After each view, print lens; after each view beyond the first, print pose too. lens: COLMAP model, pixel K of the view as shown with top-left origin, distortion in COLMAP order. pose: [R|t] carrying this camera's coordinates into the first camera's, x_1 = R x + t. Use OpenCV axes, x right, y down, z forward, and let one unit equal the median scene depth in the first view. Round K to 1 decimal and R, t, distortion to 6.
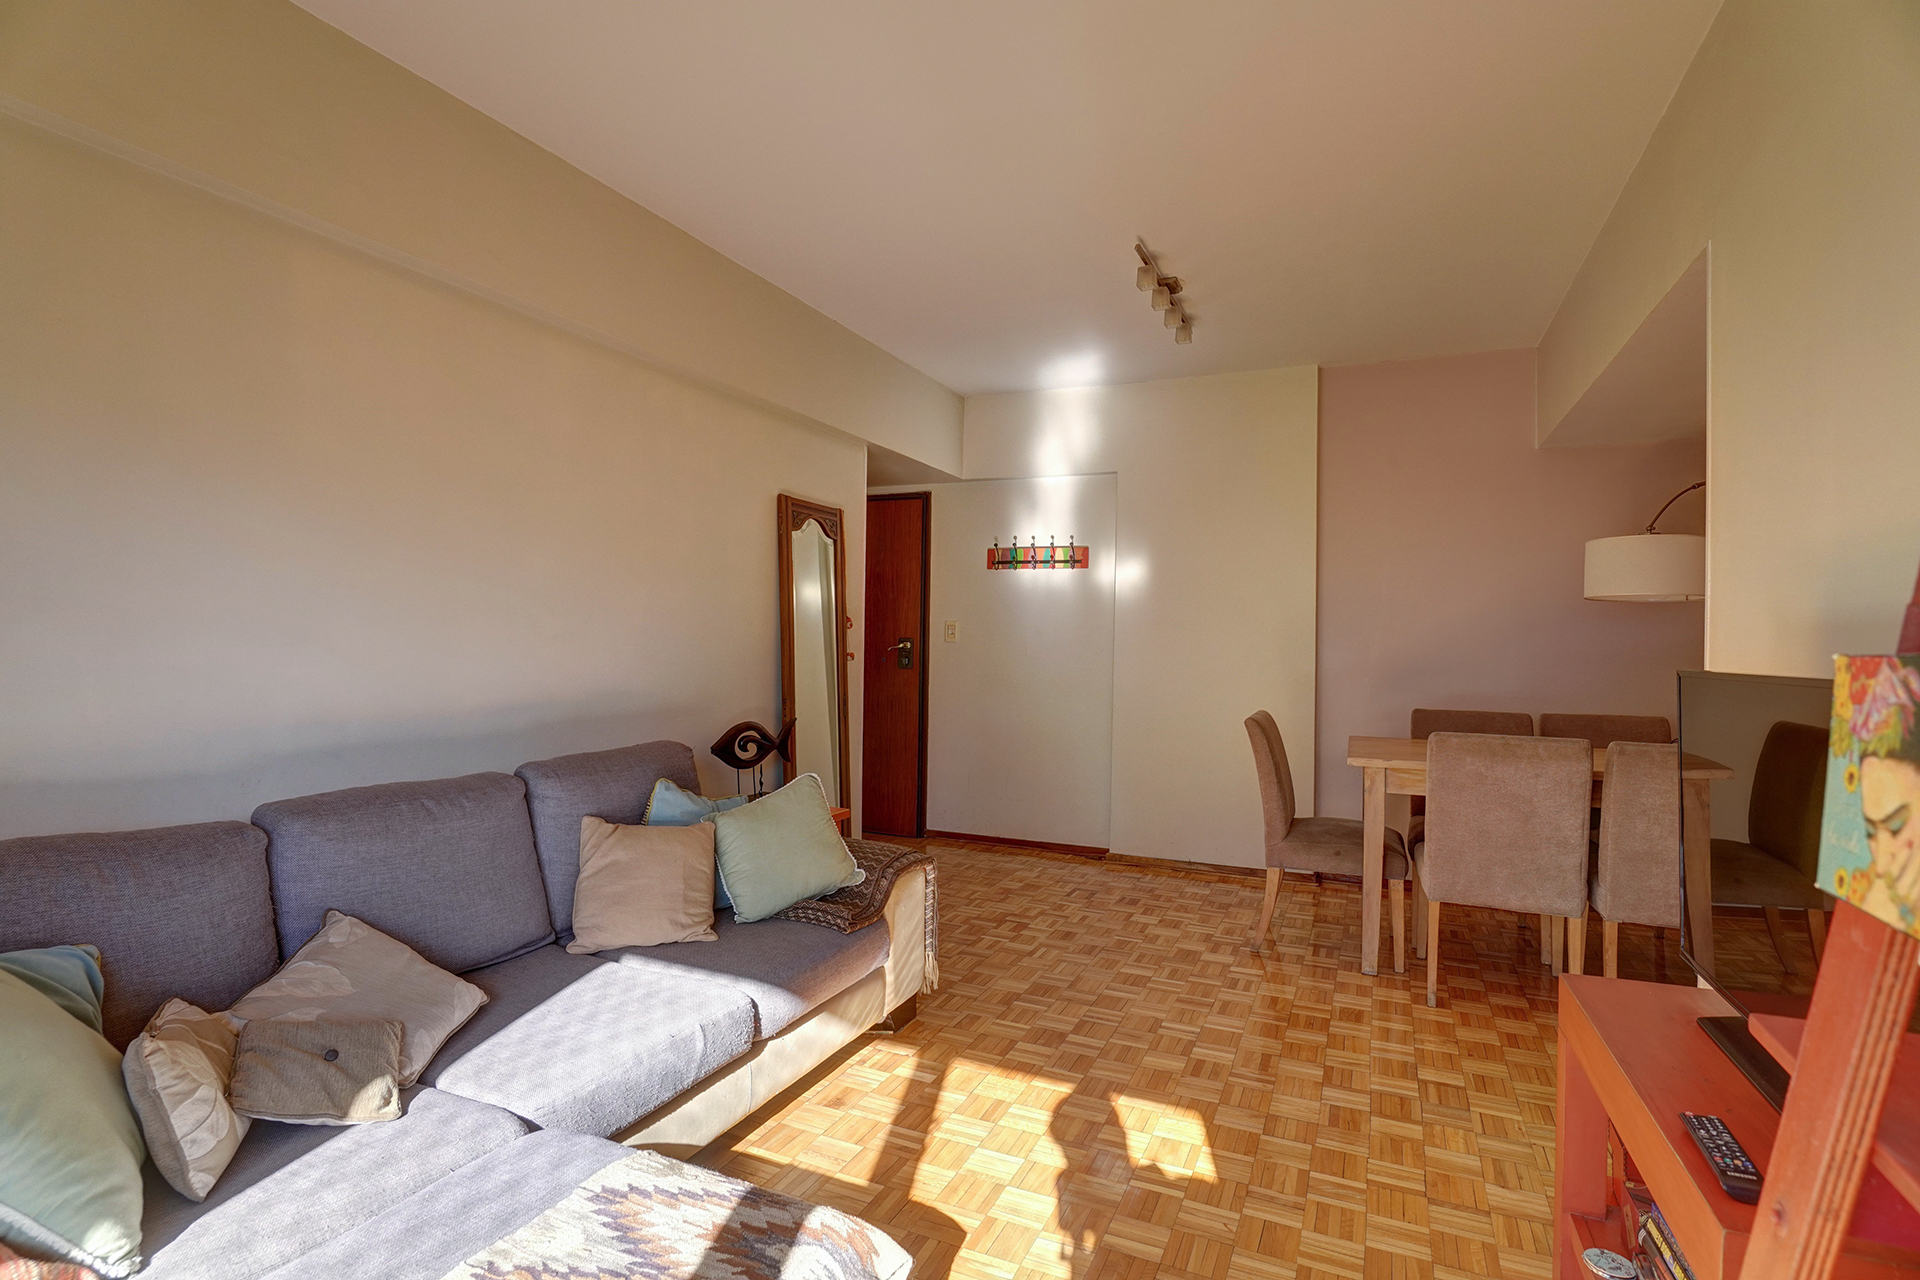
lens RADIAL K [[934.1, 0, 963.6], [0, 934.1, 635.0], [0, 0, 1]] dist [-0.021609, -0.001429]
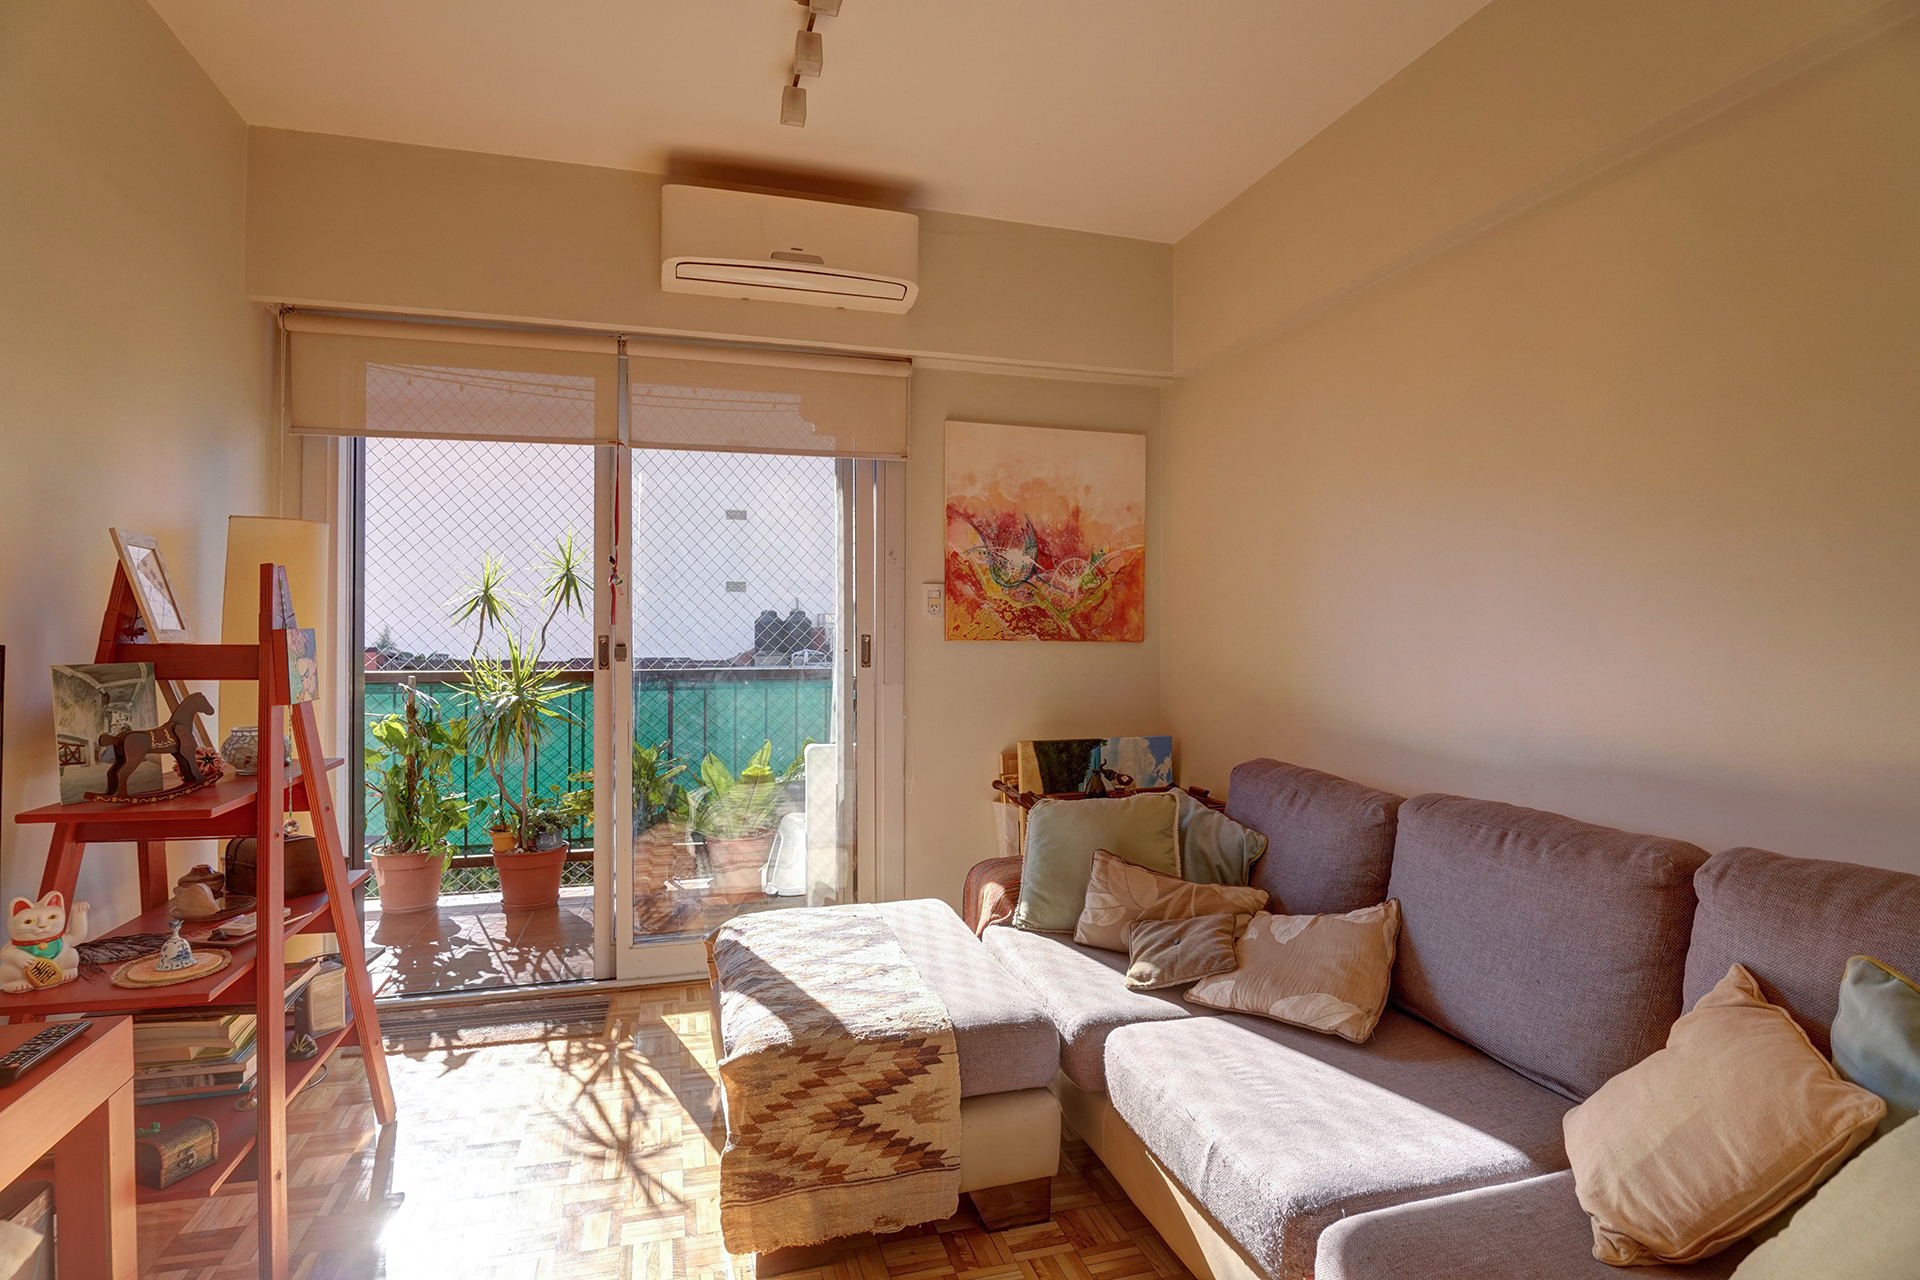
lens RADIAL K [[934.1, 0, 943.6], [0, 934.1, 635.4], [0, 0, 1]] dist [-0.021609, -0.001429]
pose [[-0.772332, -0.016507, -0.635004, 0.187731], [-0.004434, 0.999778, -0.020597, 0.012401], [0.635203, -0.013092, -0.772234, 0.738057]]
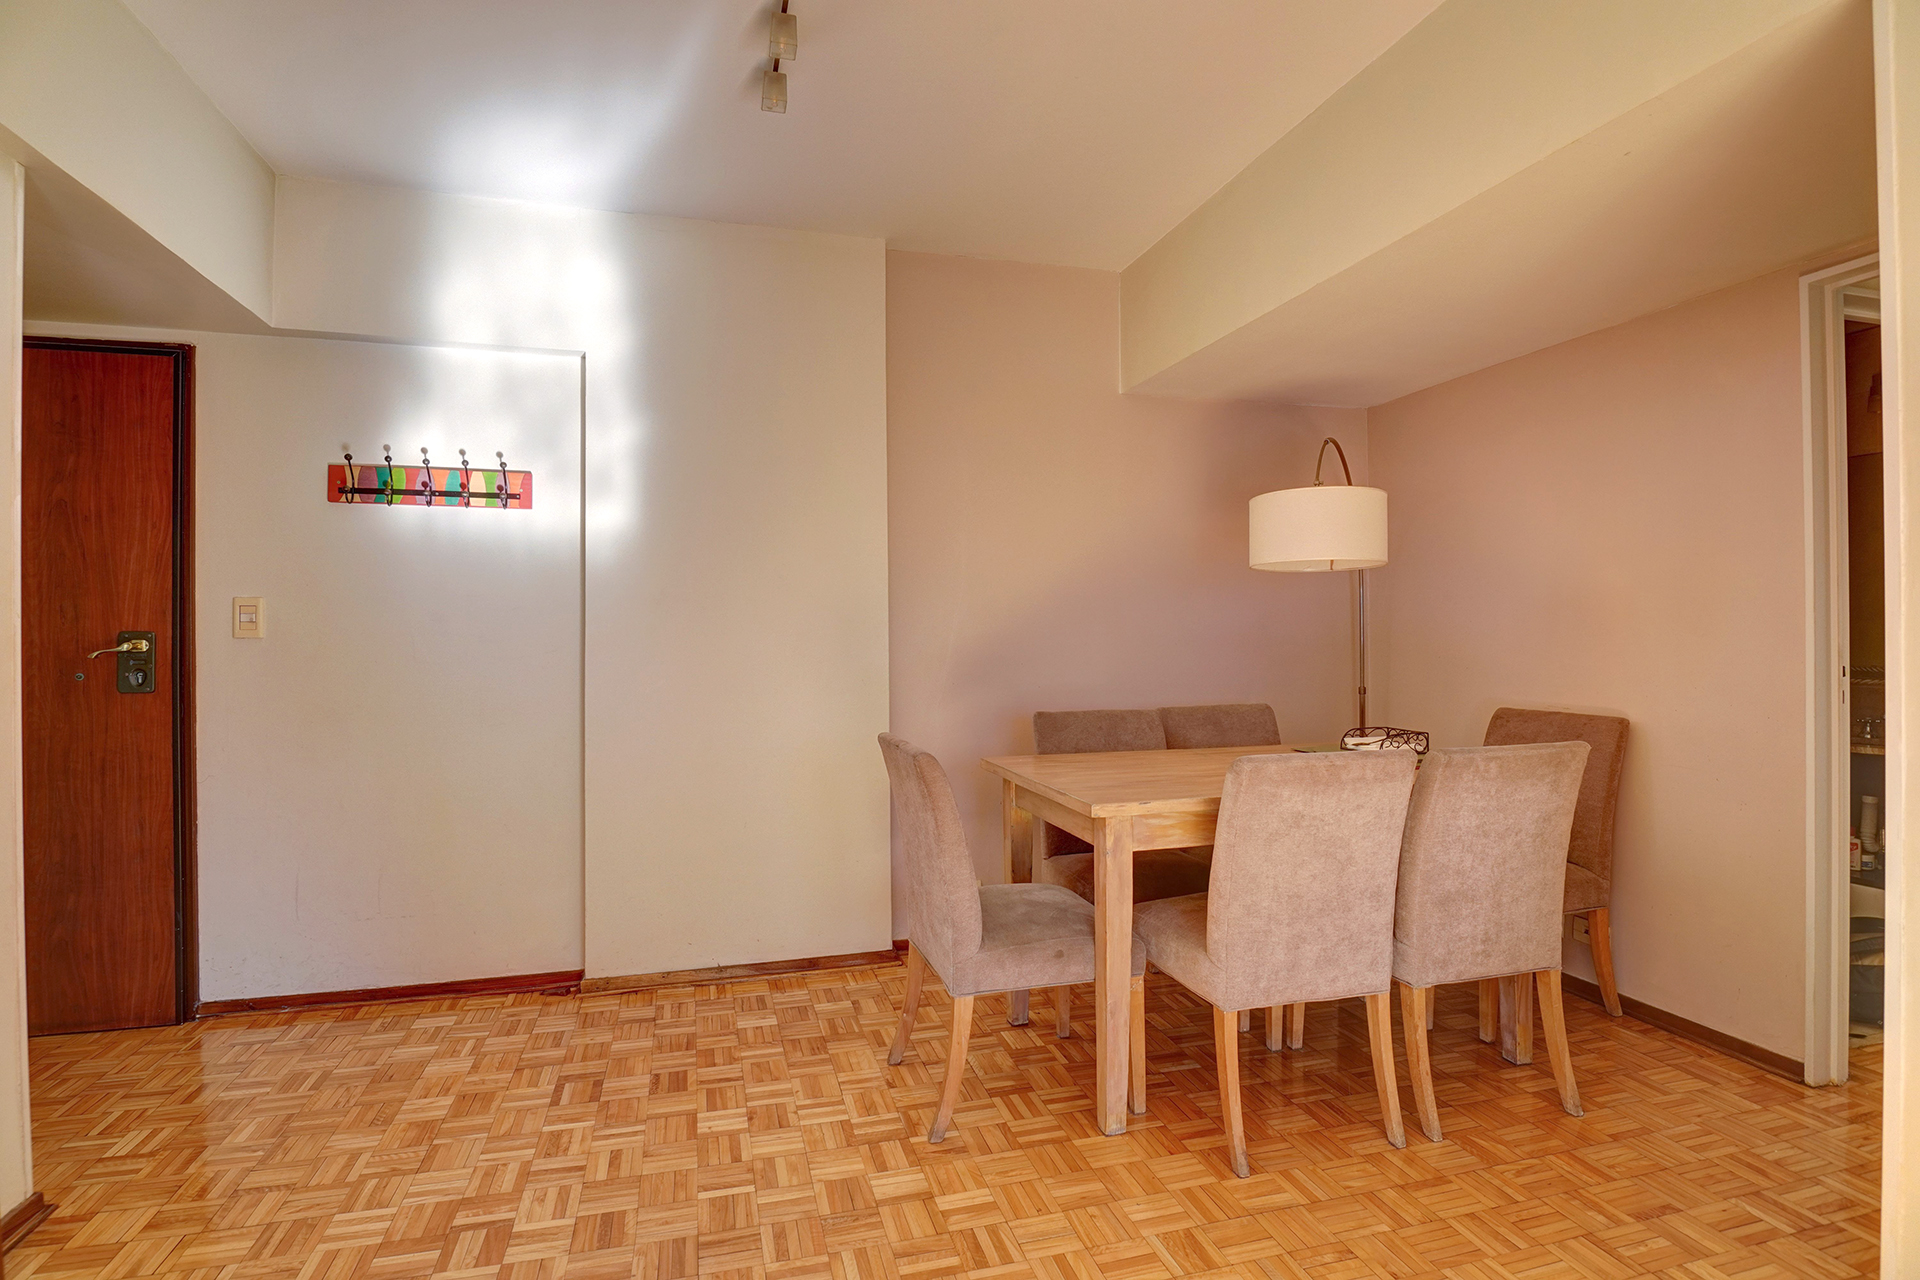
lens RADIAL K [[934.1, 0, 945.0], [0, 934.1, 638.6], [0, 0, 1]] dist [-0.021609, -0.001429]
pose [[0.778905, -0.020142, 0.626818, -0.047407], [0.014005, 0.999794, 0.014724, 0.008202], [-0.626985, -0.002690, 0.779026, 0.504088]]
